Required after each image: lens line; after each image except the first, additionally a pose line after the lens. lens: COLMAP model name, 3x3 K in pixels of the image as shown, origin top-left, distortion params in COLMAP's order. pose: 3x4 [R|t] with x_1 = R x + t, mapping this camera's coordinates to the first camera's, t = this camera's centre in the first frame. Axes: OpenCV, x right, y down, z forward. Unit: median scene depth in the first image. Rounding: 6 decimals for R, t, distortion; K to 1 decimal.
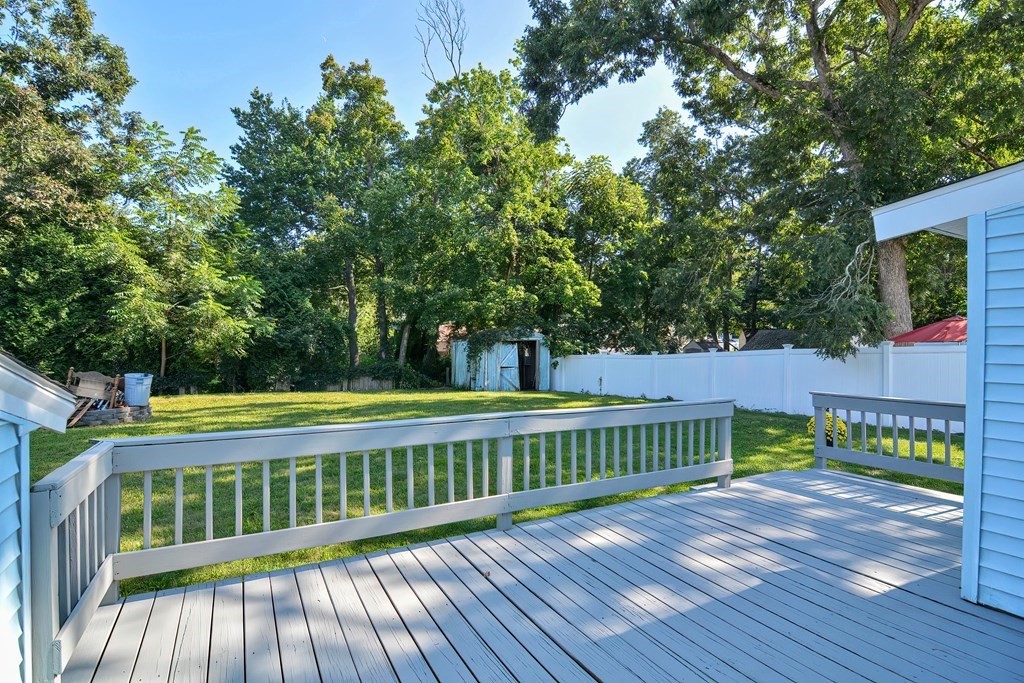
lens RADIAL K [[491.7, 0, 515.3], [0, 491.7, 346.4], [0, 0, 1]] dist [-0.003801, -0.002628]
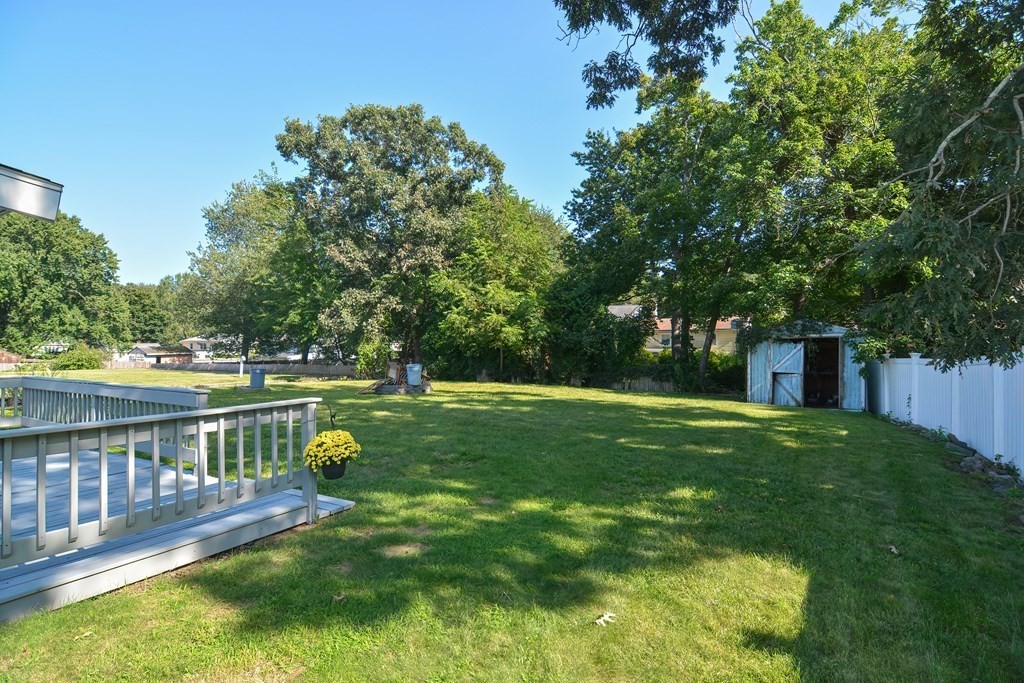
lens RADIAL K [[491.7, 0, 516.4], [0, 491.7, 342.4], [0, 0, 1]] dist [-0.003801, -0.002628]
pose [[0.521950, -0.011876, -0.852893, 0.412378], [0.001292, 0.999913, -0.013133, 0.004086], [0.852975, 0.005753, 0.521920, 0.248343]]
